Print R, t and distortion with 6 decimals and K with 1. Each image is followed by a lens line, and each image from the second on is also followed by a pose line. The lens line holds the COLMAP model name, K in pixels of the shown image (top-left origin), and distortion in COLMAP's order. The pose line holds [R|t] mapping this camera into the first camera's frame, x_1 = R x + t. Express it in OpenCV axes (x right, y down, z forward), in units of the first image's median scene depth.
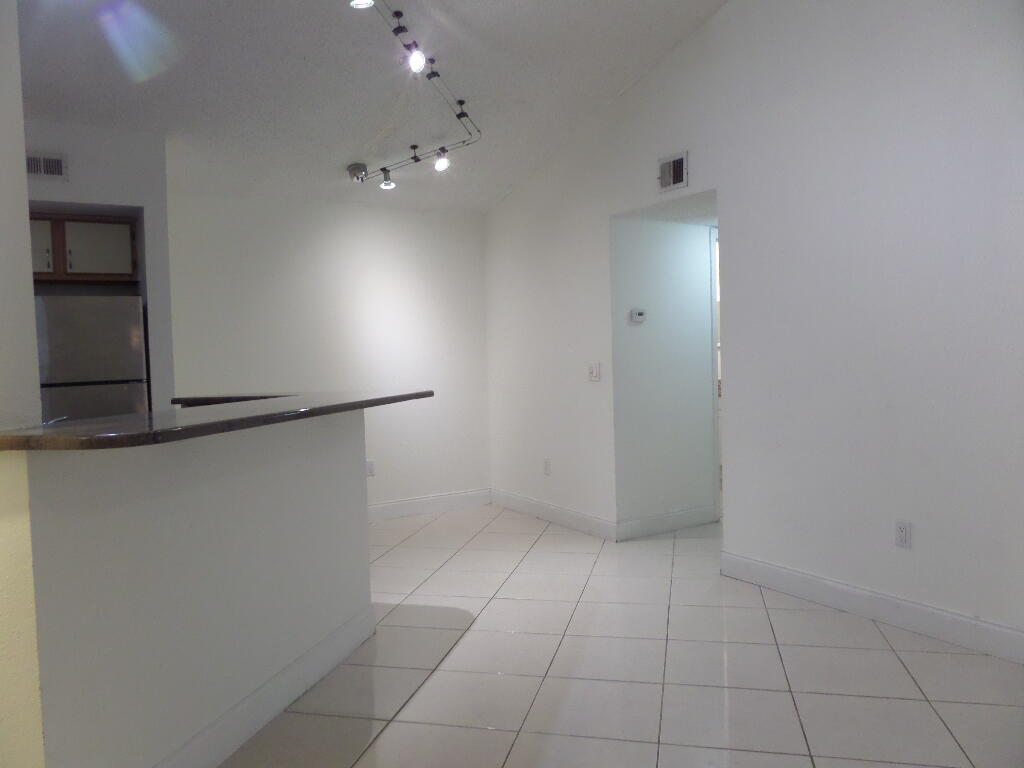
lens RADIAL K [[751.2, 0, 512.2], [0, 751.2, 381.6], [0, 0, 1]] dist [-0.003701, -0.009443]
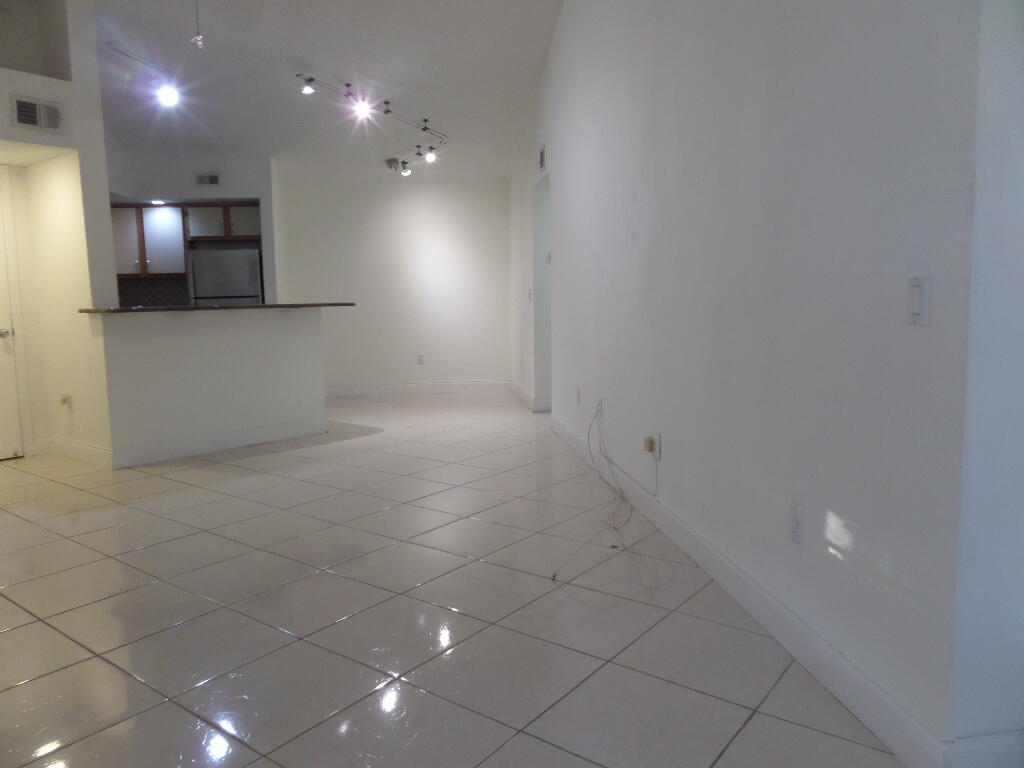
lens RADIAL K [[751.2, 0, 512.2], [0, 751.2, 381.6], [0, 0, 1]] dist [-0.003701, -0.009443]
pose [[0.911567, 0.062382, -0.406391, 0.777590], [-0.024195, 0.994849, 0.098442, 0.010607], [0.410438, -0.079904, 0.908381, -0.393683]]
